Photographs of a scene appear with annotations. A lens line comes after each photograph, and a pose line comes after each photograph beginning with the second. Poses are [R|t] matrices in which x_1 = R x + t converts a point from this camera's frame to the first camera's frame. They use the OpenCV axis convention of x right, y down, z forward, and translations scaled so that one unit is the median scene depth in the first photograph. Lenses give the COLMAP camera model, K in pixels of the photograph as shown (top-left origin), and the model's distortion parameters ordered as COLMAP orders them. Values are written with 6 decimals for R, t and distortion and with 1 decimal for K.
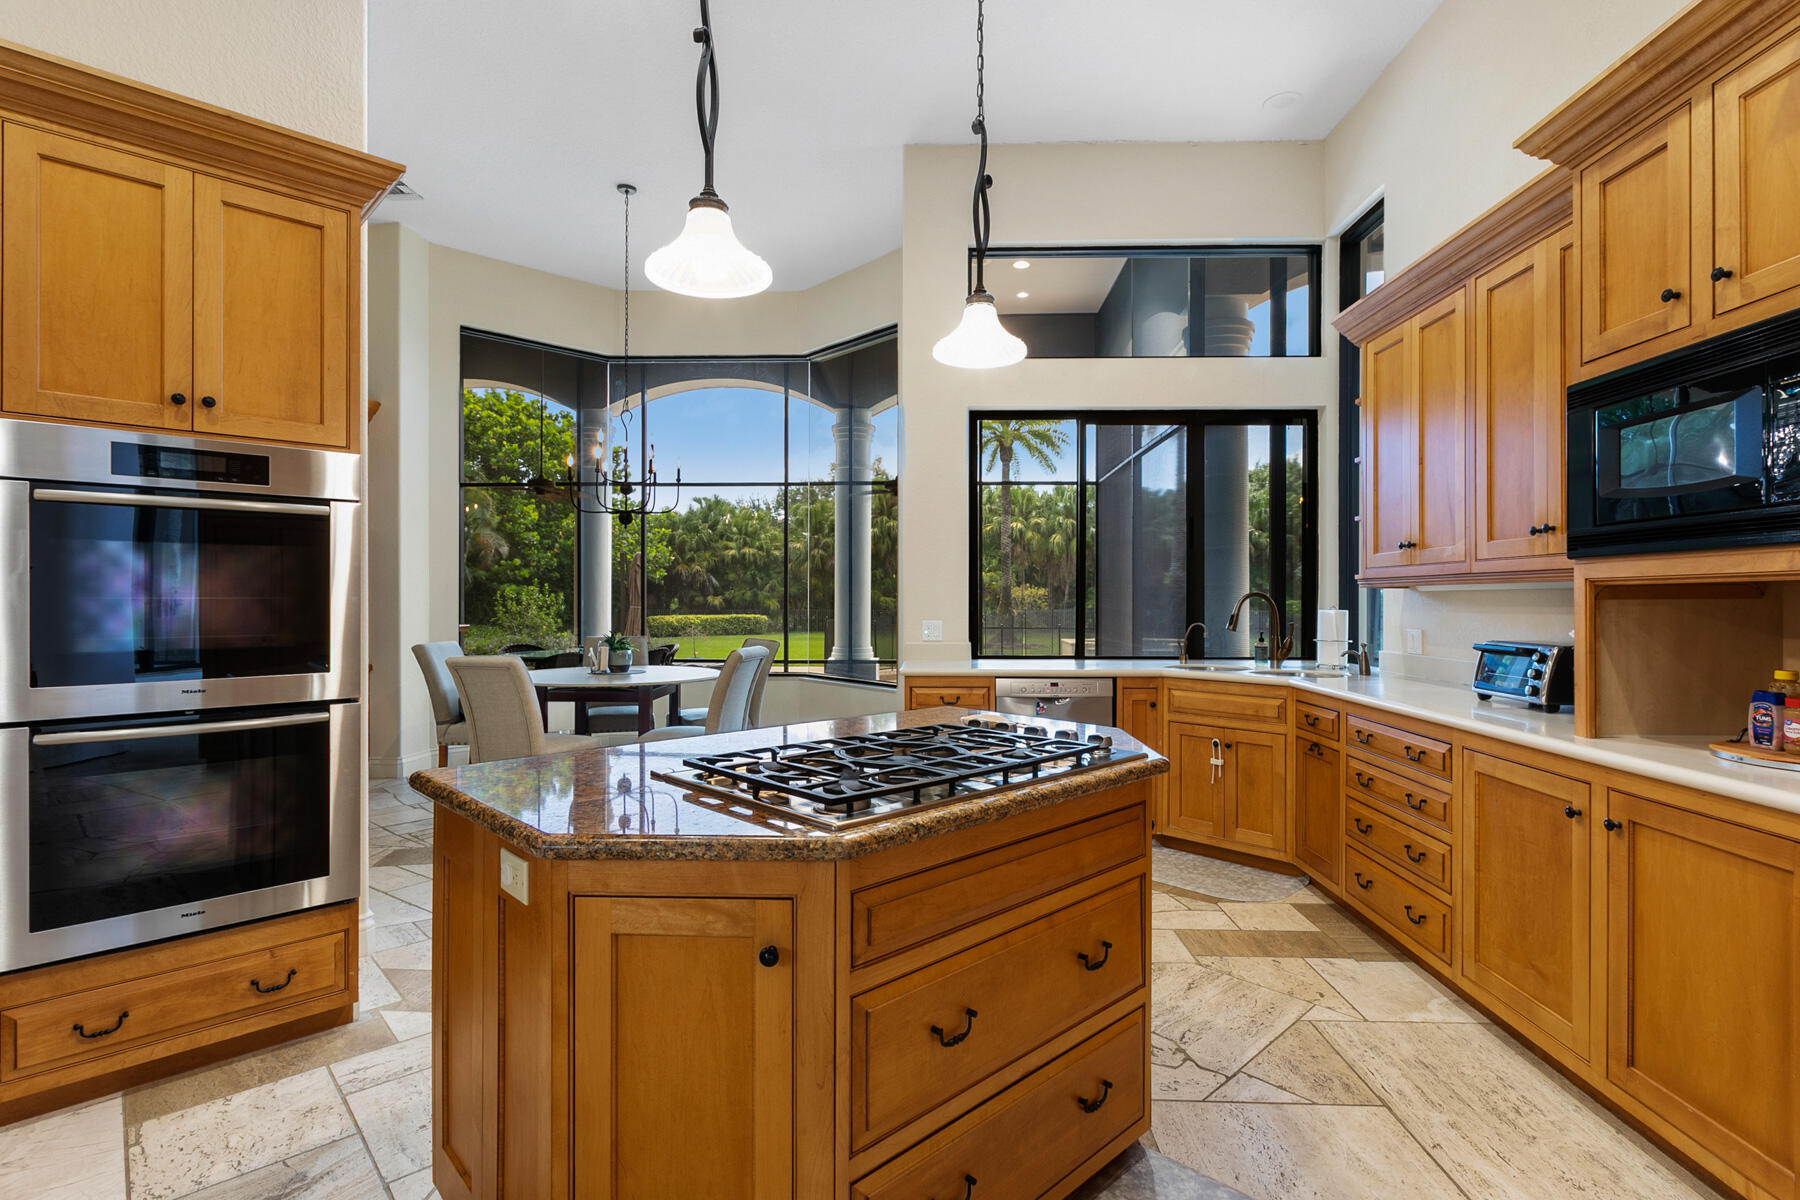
lens RADIAL K [[873.7, 0, 900.0], [0, 873.7, 600.0], [0, 0, 1]] dist [0.001477, 0.001345]
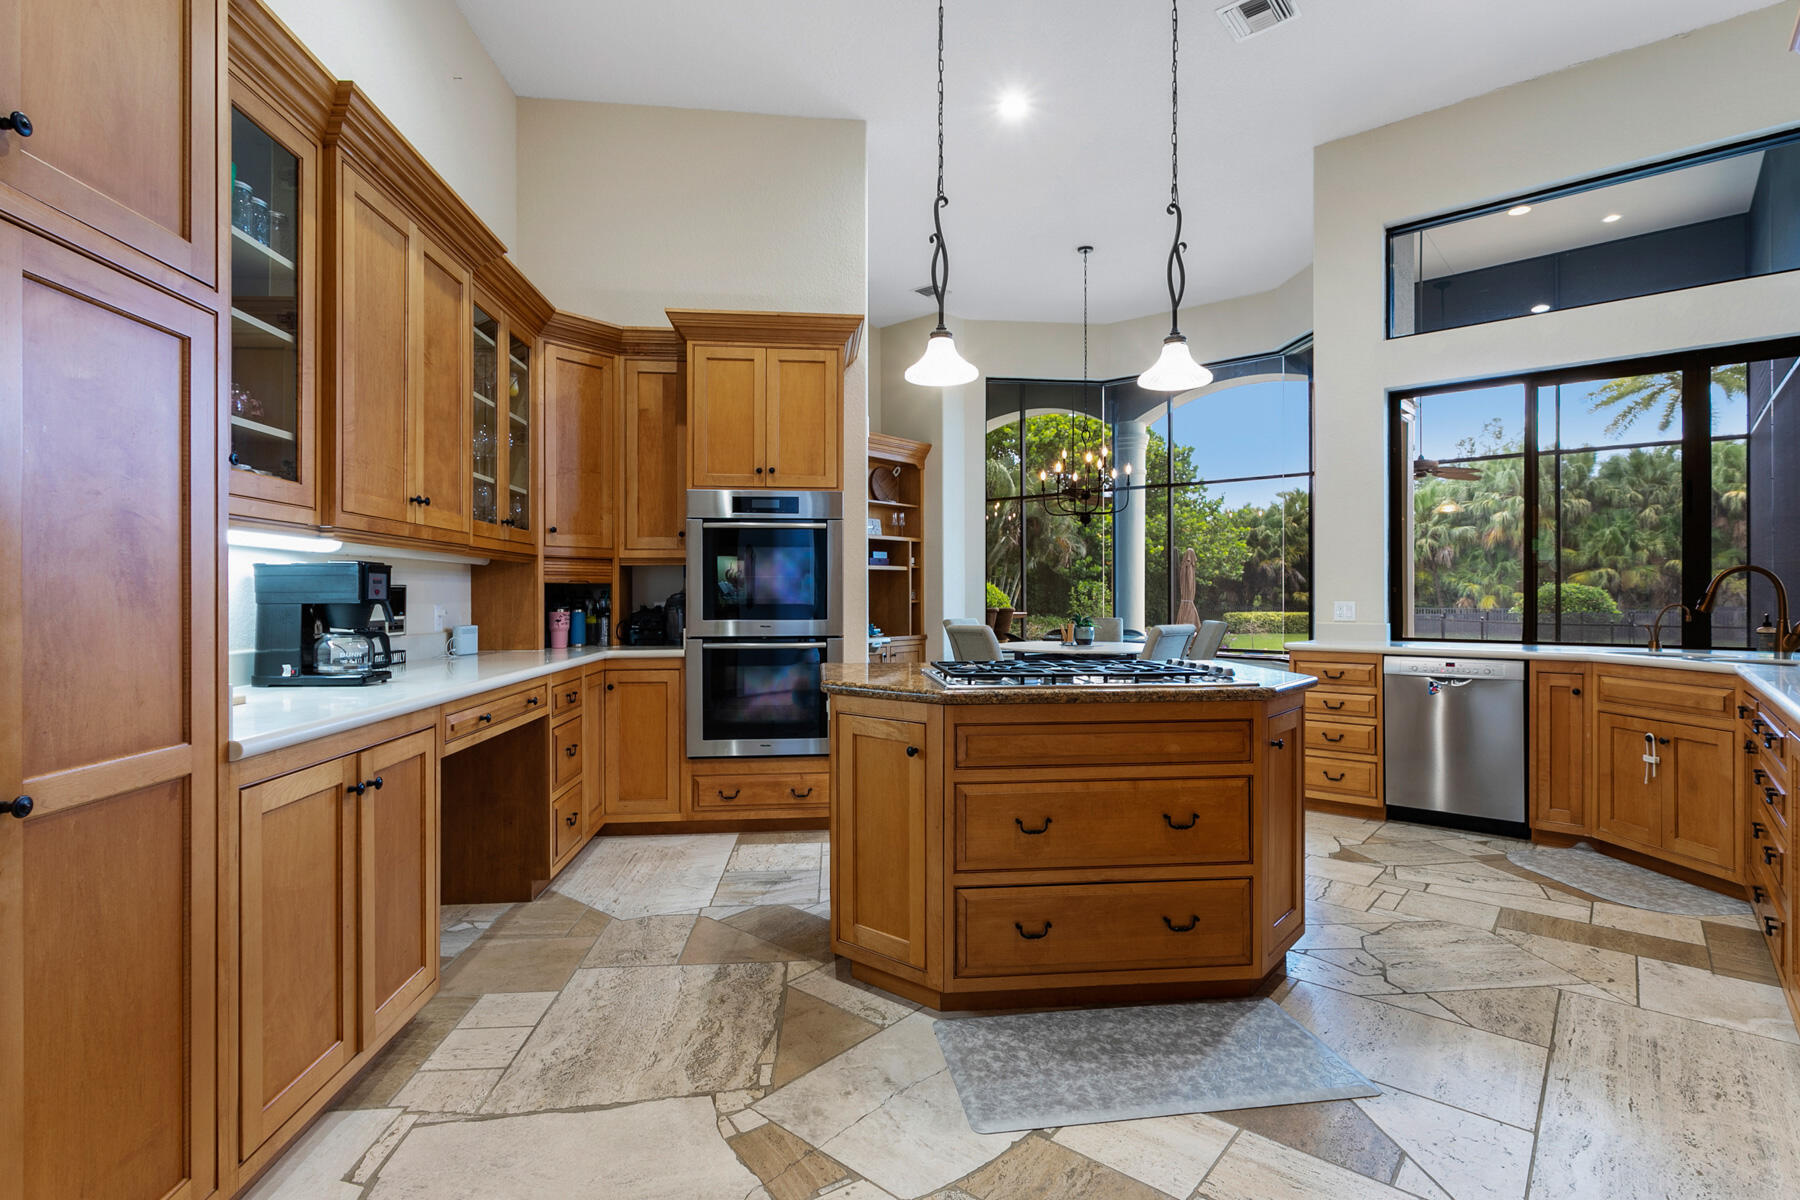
lens RADIAL K [[862.0, 0, 893.9], [0, 862.0, 598.0], [0, 0, 1]] dist [0.002354, 0.001241]
pose [[0.782026, 0.000759, -0.623246, 0.350266], [-0.001078, 0.999999, -0.000135, 0.027830], [0.623245, 0.000778, 0.782026, -0.169921]]
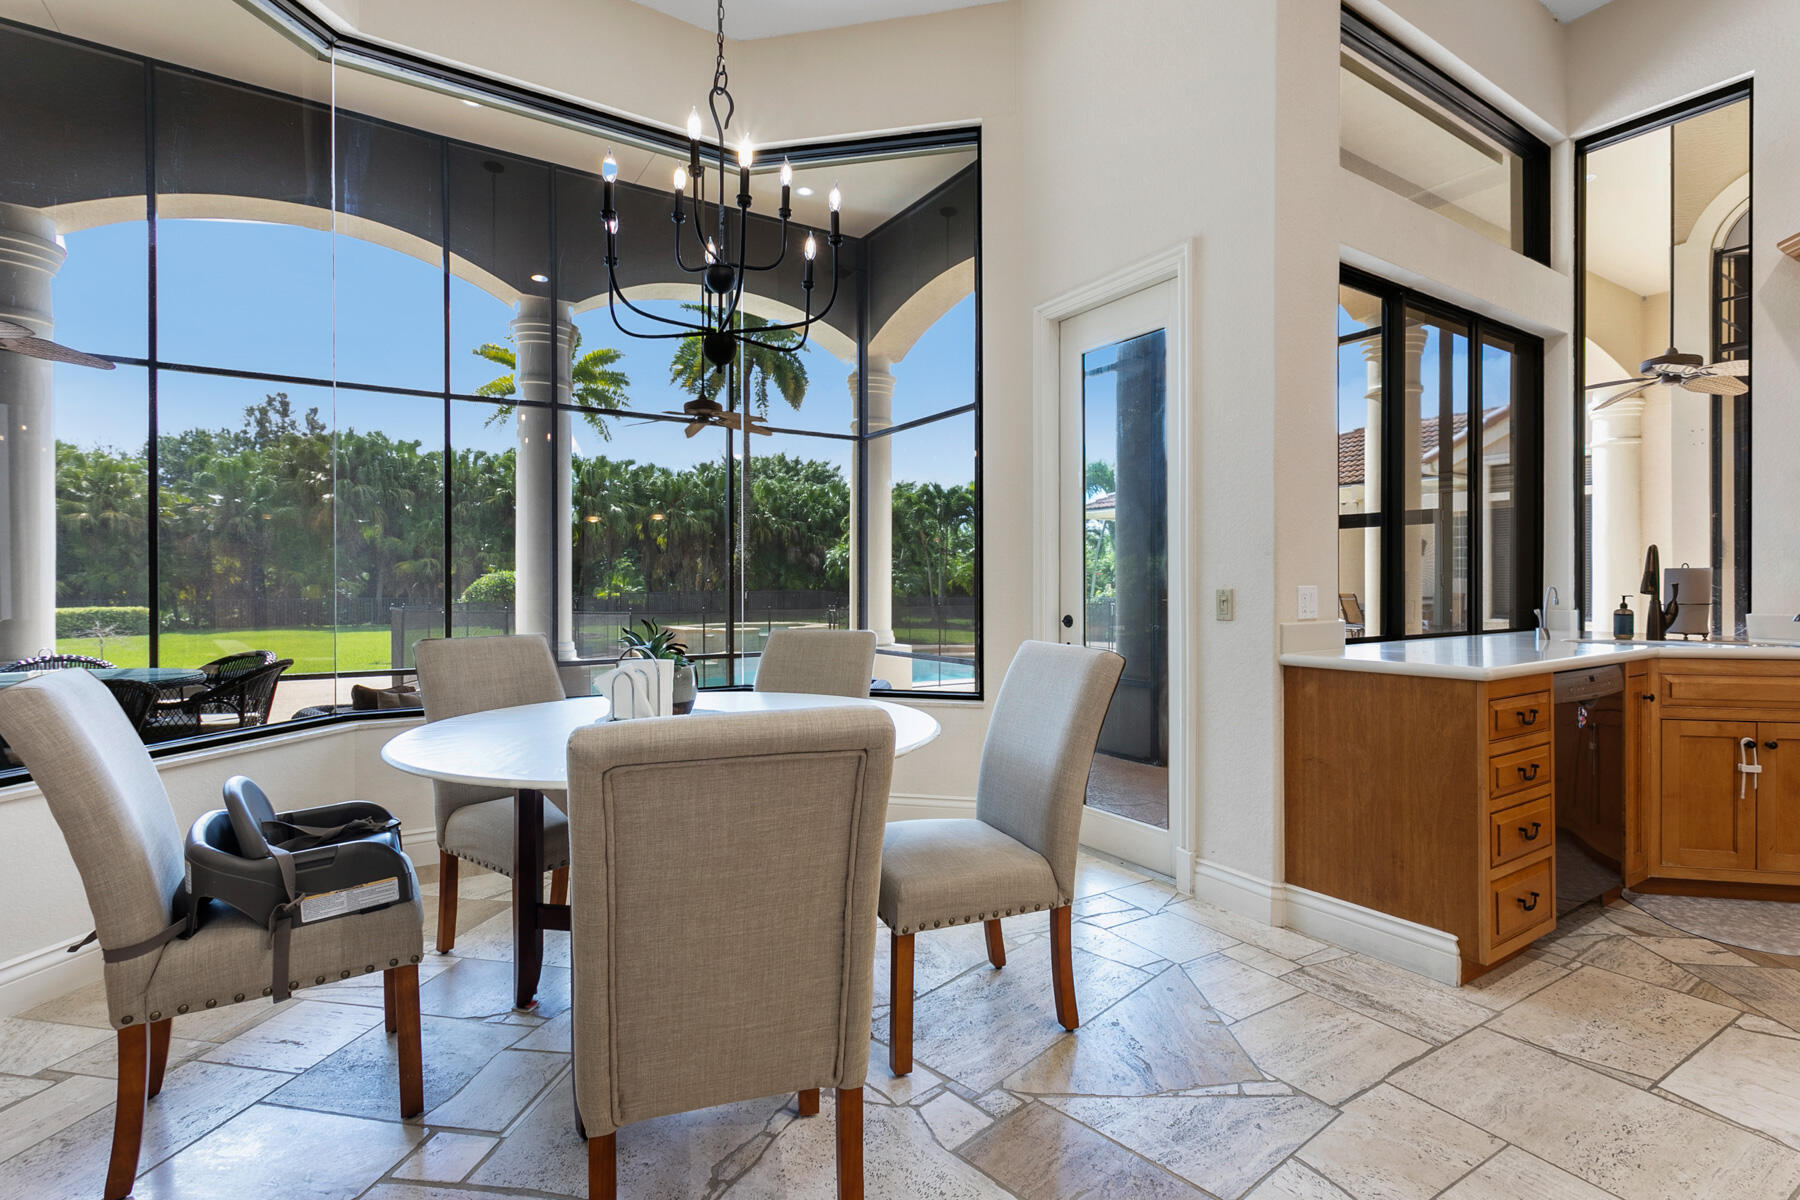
lens RADIAL K [[880.0, 0, 893.1], [0, 880.0, 588.2], [0, 0, 1]] dist [0.002373, 0.001454]
pose [[0.824283, -0.004419, 0.566160, -0.744654], [0.003921, 0.999990, 0.002097, 0.031811], [-0.566164, 0.000491, 0.824293, 0.900928]]
